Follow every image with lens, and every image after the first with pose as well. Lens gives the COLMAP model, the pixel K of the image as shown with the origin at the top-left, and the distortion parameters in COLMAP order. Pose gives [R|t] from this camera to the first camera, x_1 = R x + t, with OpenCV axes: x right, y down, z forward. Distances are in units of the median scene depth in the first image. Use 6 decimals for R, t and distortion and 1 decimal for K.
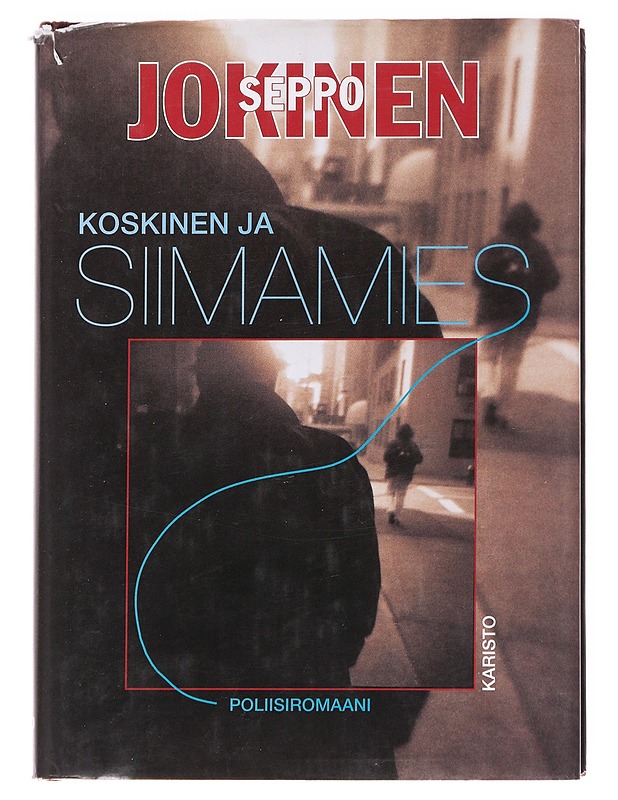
lens RADIAL K [[3545.3, 0, 309.1], [0, 3545.3, 401.7], [0, 0, 1]] dist [0.302342, 0.000000]
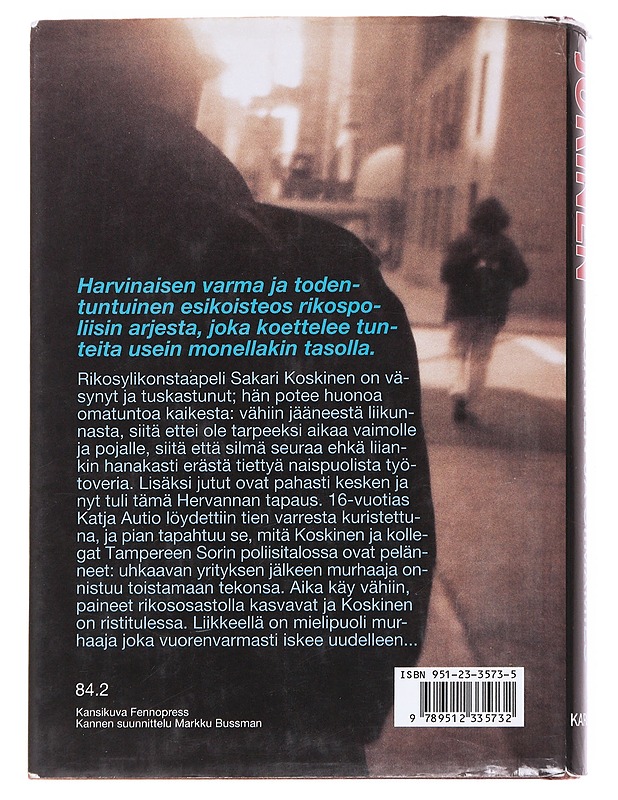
lens RADIAL K [[3545.3, 0, 308.7], [0, 3545.3, 398.6], [0, 0, 1]] dist [0.302342, 0.000000]
pose [[0.999952, -0.004862, 0.008502, 0.000567], [0.004862, 0.999988, 0.000015, 0.031343], [-0.008502, 0.000026, 0.999964, 0.554134]]
